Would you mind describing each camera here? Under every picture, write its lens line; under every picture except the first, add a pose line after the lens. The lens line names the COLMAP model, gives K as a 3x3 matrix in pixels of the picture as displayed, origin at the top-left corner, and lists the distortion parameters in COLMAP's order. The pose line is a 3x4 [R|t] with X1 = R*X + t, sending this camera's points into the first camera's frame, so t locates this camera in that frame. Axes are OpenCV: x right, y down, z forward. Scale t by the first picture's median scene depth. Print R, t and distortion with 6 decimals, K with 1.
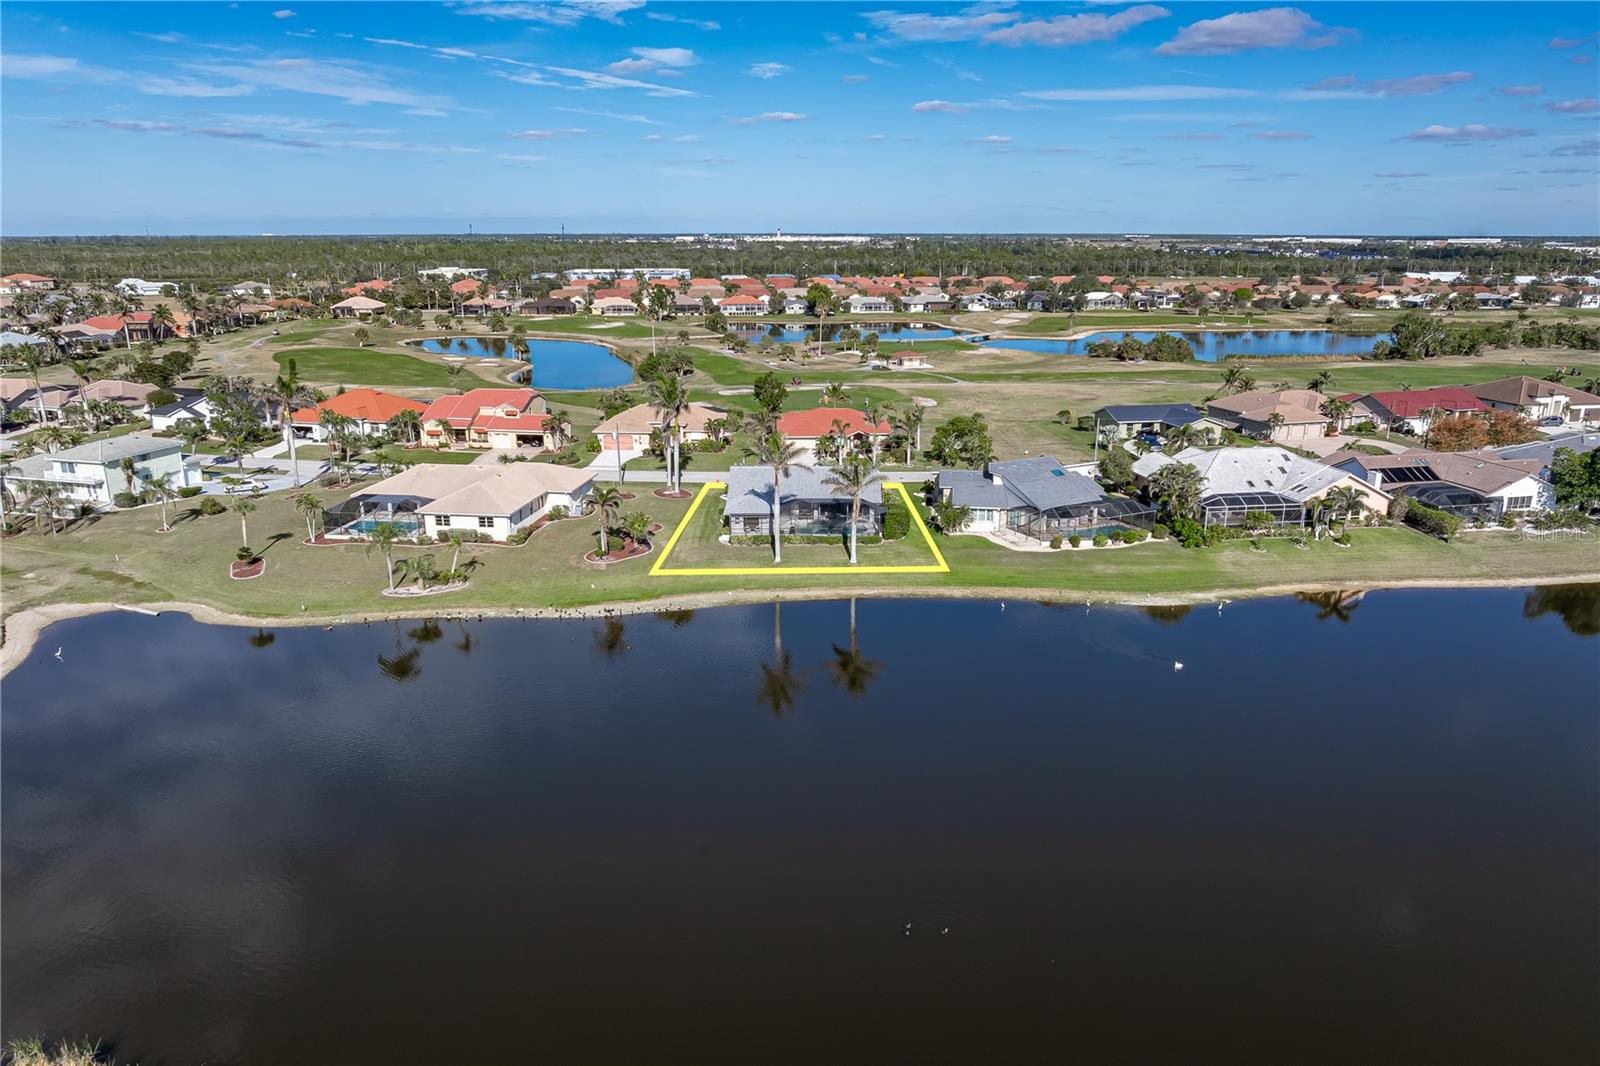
lens RADIAL K [[1120.7, 0, 806.1], [0, 1120.7, 615.9], [0, 0, 1]] dist [-0.021581, 0.006726]
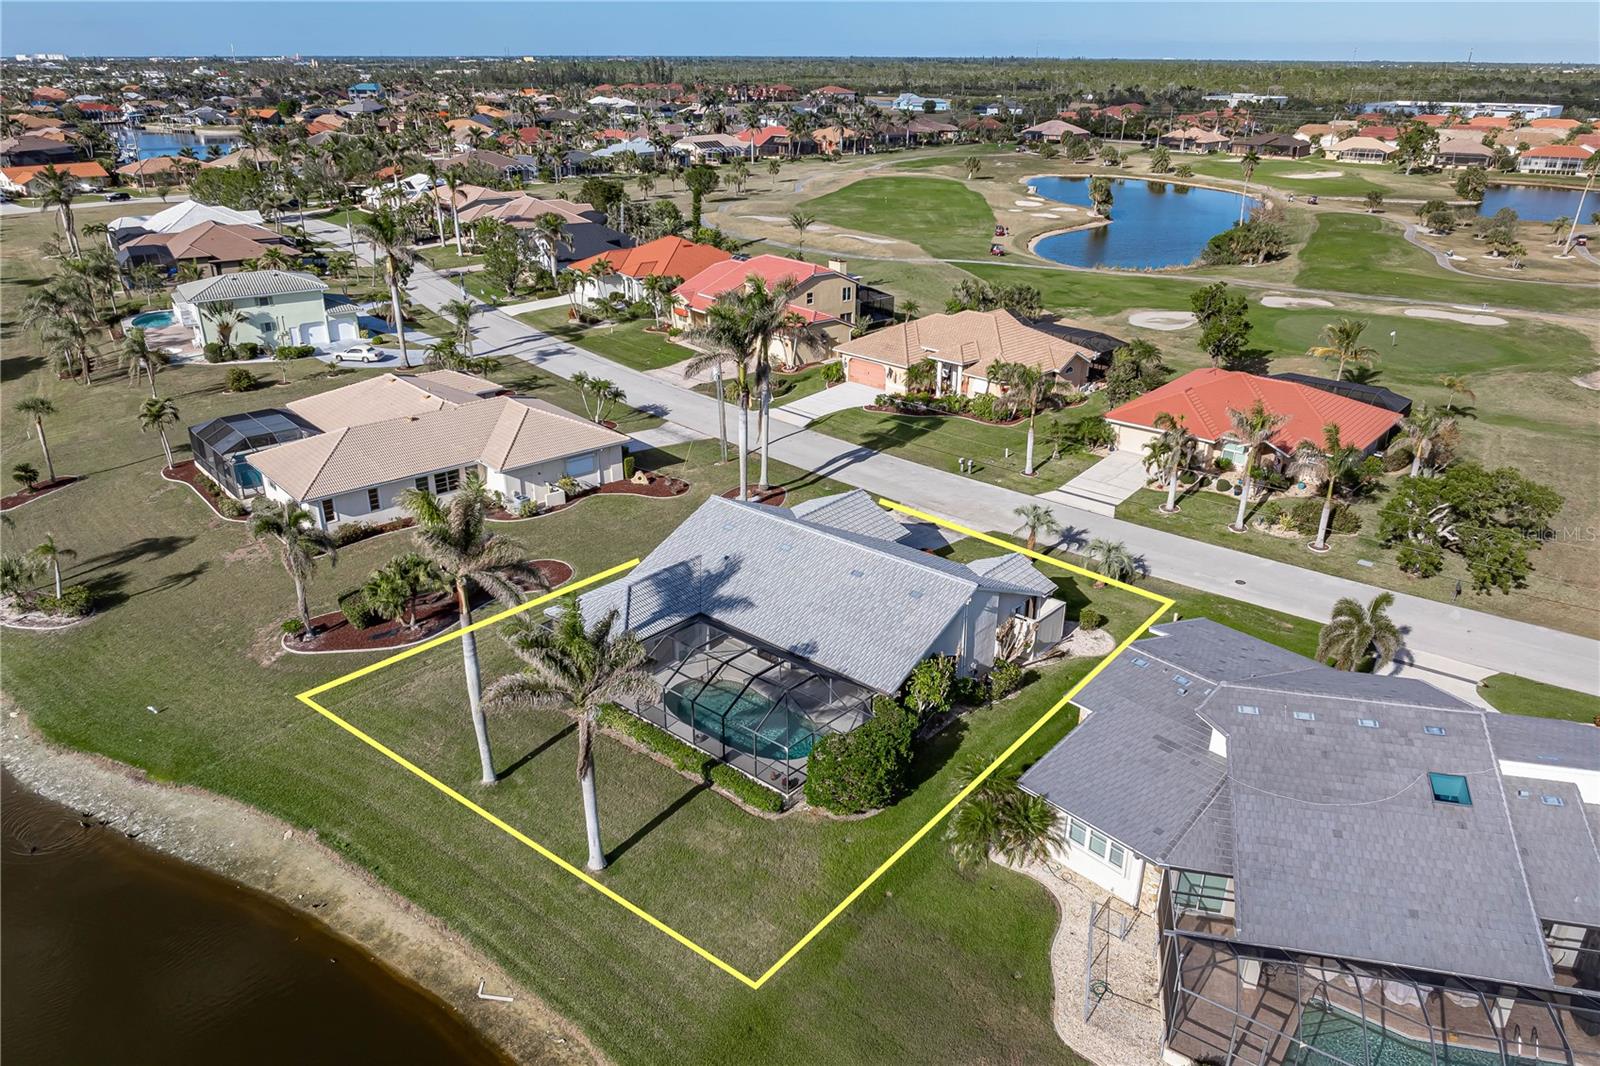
lens RADIAL K [[1115.2, 0, 809.6], [0, 1115.2, 595.7], [0, 0, 1]] dist [-0.022641, 0.009014]
pose [[0.749906, 0.291786, -0.593718, 0.089767], [-0.218382, 0.956350, 0.194173, -0.068487], [0.624460, -0.015954, 0.780894, 0.235027]]
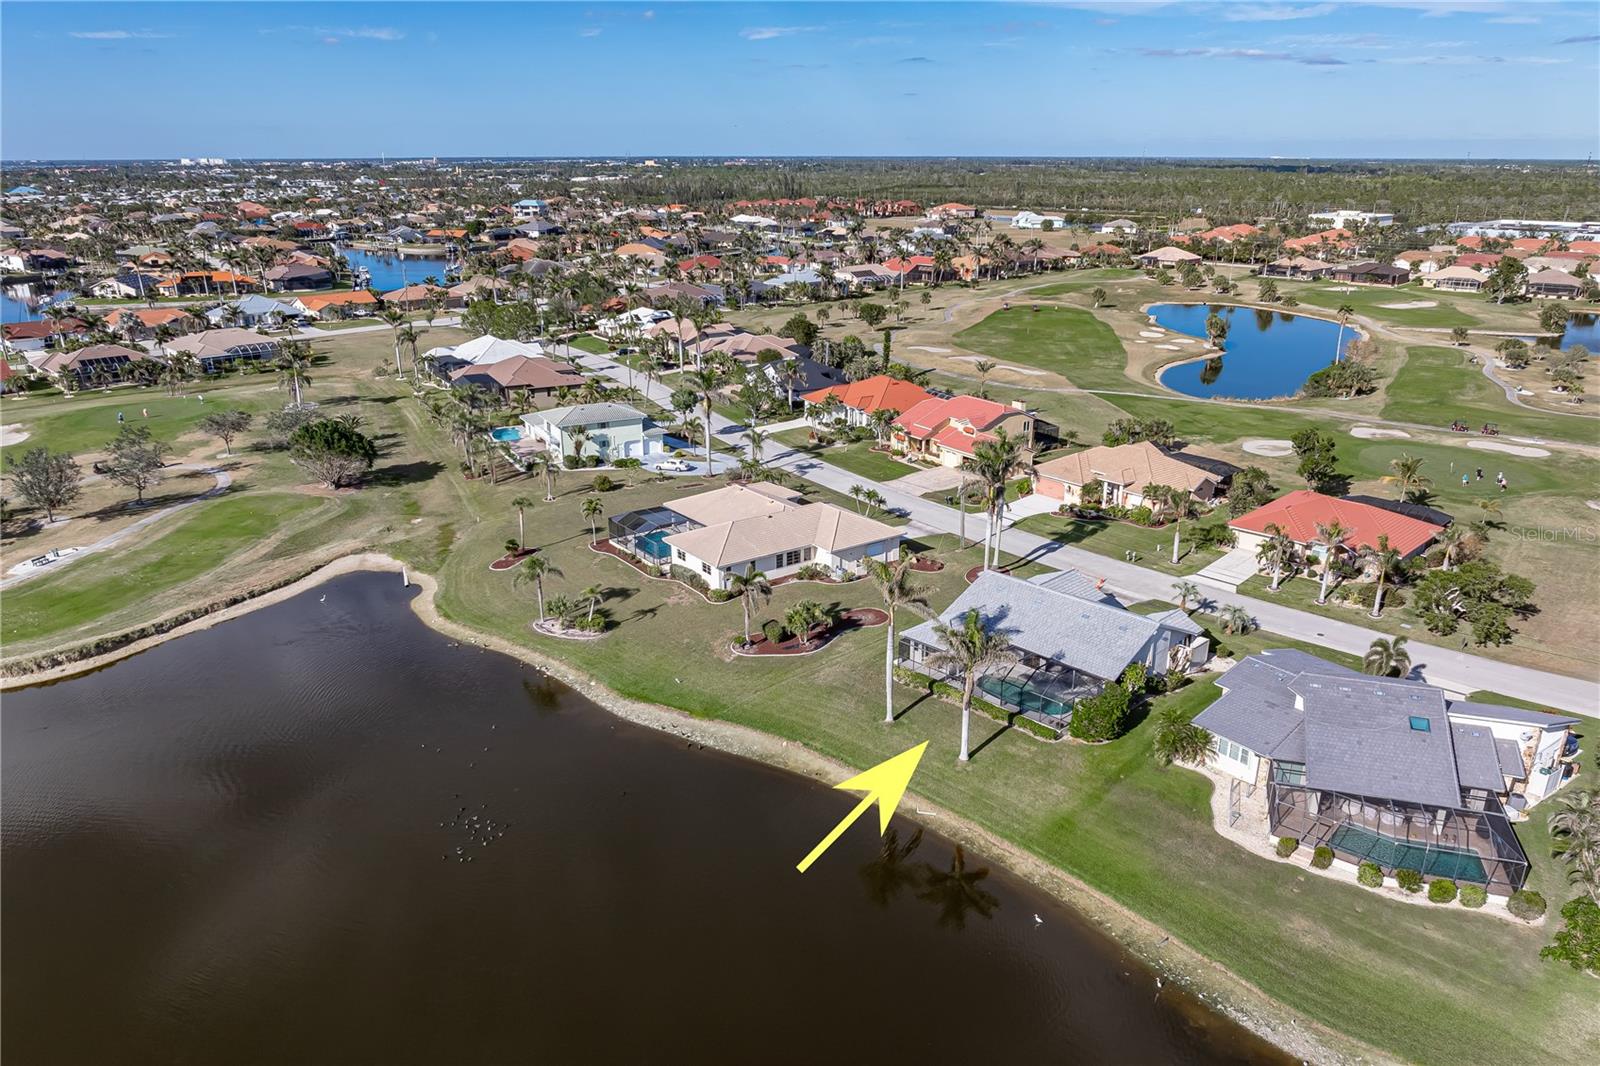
lens RADIAL K [[1120.7, 0, 806.1], [0, 1120.7, 615.9], [0, 0, 1]] dist [-0.021581, 0.006726]
pose [[0.688550, 0.276287, -0.670496, 0.131786], [-0.234120, 0.959763, 0.155060, -0.068635], [0.686358, 0.050210, 0.725529, 0.127991]]
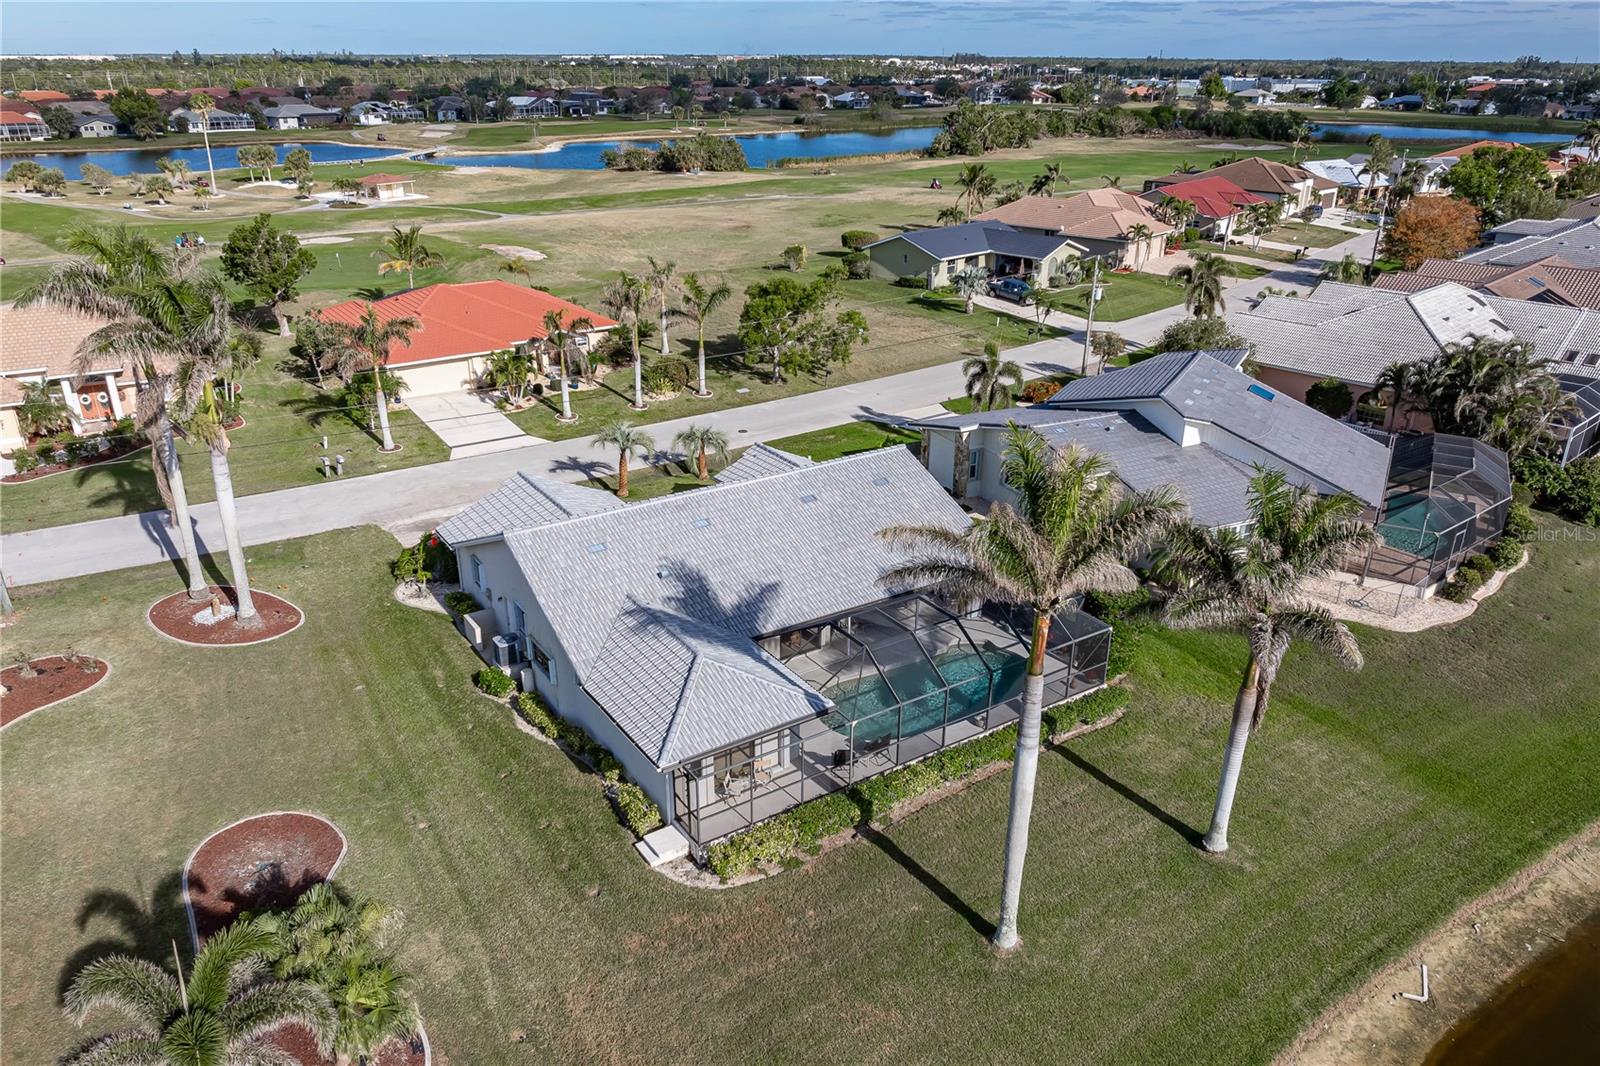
lens RADIAL K [[1125.7, 0, 807.6], [0, 1125.7, 541.2], [0, 0, 1]] dist [-0.024801, 0.005101]
pose [[0.834592, -0.213738, 0.507713, -0.053641], [0.173262, 0.976734, 0.126375, -0.054921], [-0.522911, -0.017504, 0.852207, 0.252525]]
